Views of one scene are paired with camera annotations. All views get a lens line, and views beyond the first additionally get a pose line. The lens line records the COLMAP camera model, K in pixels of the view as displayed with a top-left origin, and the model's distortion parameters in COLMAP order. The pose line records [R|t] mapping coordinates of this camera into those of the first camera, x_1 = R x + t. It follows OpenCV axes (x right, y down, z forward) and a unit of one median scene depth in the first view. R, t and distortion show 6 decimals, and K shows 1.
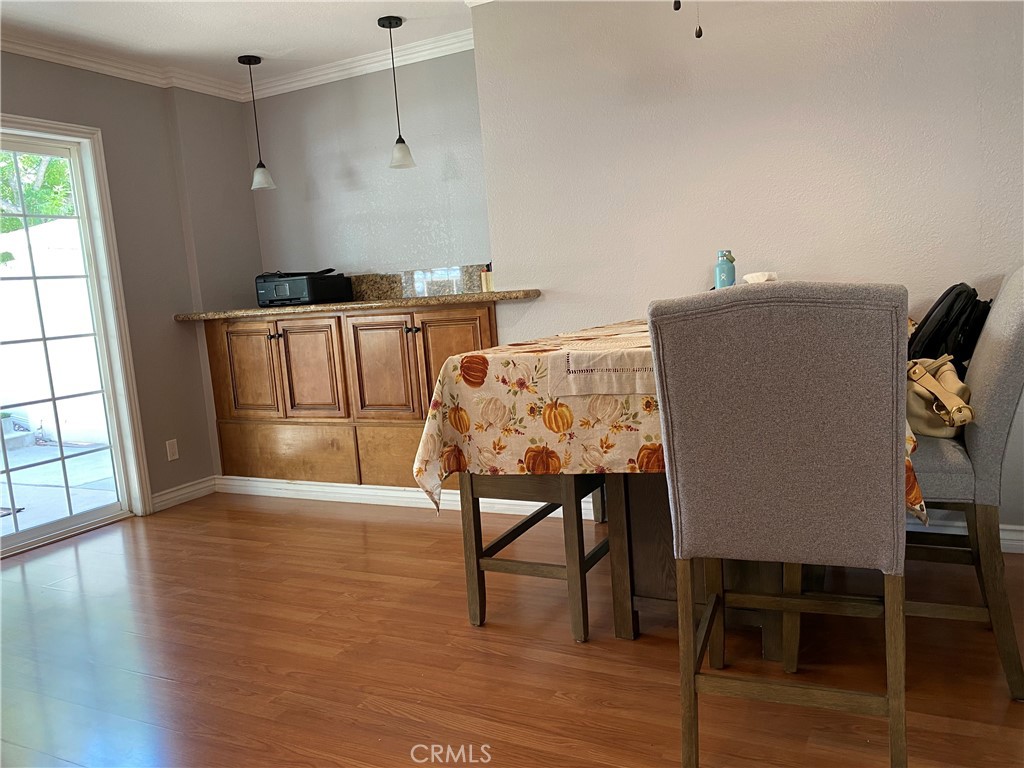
lens RADIAL K [[786.5, 0, 512.0], [0, 786.5, 384.0], [0, 0, 1]] dist [0.041098, -0.007092]
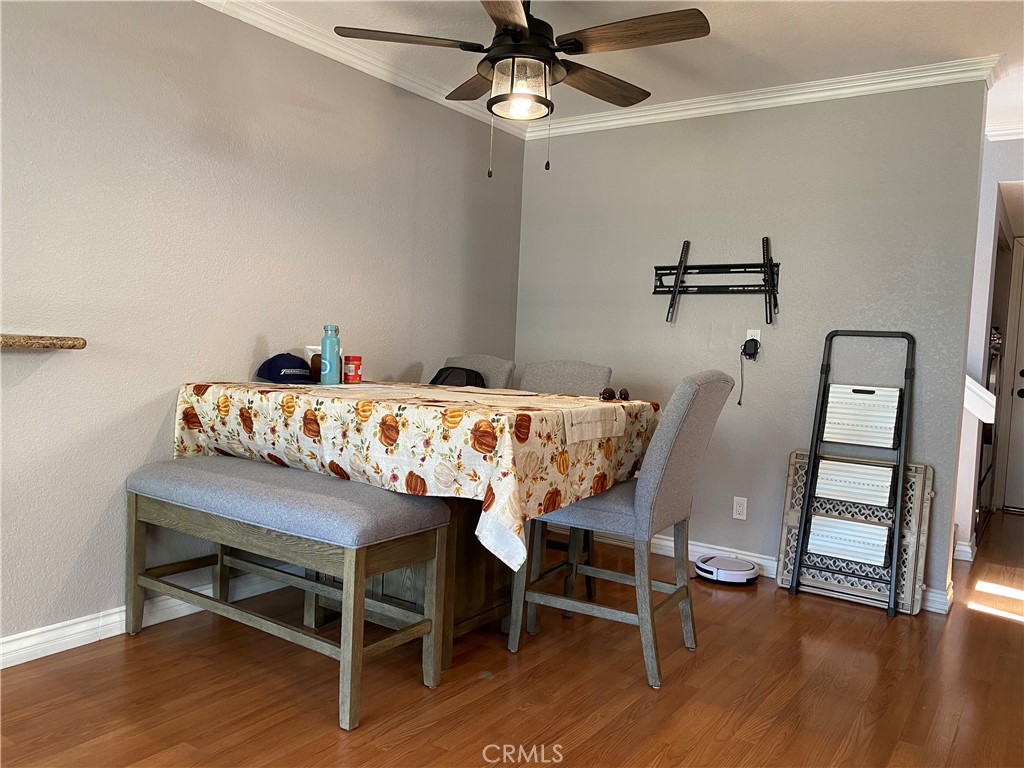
lens RADIAL K [[778.4, 0, 508.8], [0, 778.4, 387.6], [0, 0, 1]] dist [0.027081, -0.011739]
pose [[0.131380, 0.025793, 0.990997, -0.644863], [0.067293, 0.997124, -0.034873, -0.020761], [-0.989045, 0.071269, 0.129266, 0.501790]]
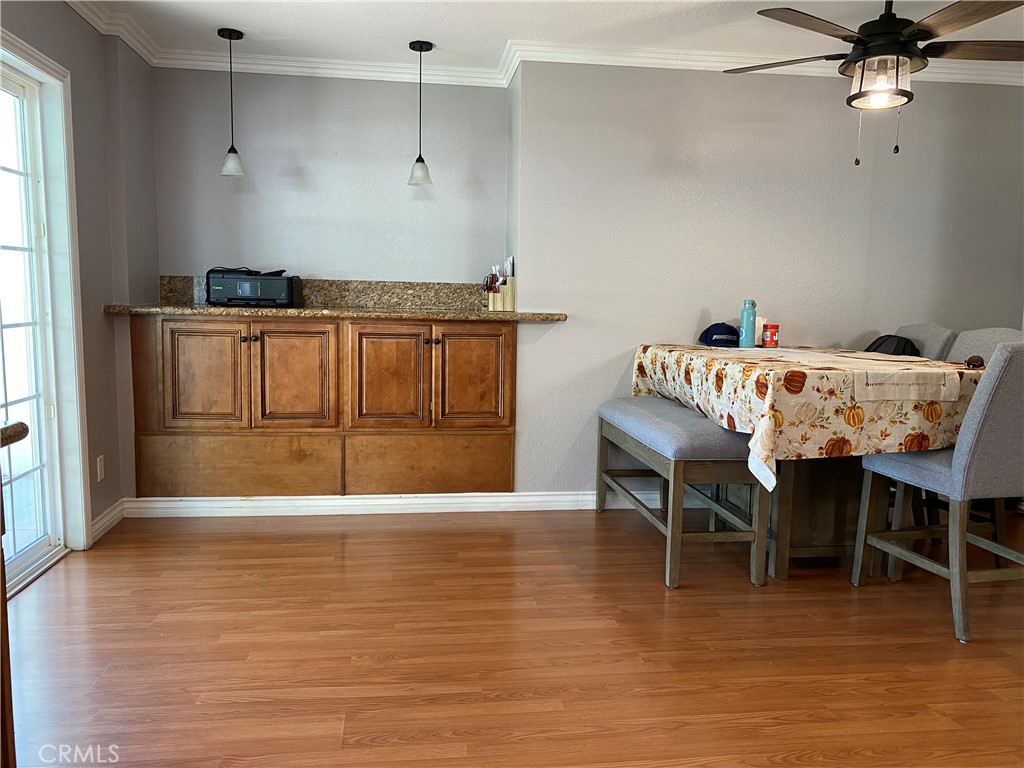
lens RADIAL K [[778.4, 0, 508.8], [0, 778.4, 387.6], [0, 0, 1]] dist [0.027081, -0.011739]
pose [[0.815704, 0.021809, 0.578059, -0.702501], [-0.010730, 0.999688, -0.022576, 0.016114], [-0.578371, 0.012213, 0.815683, 0.108608]]
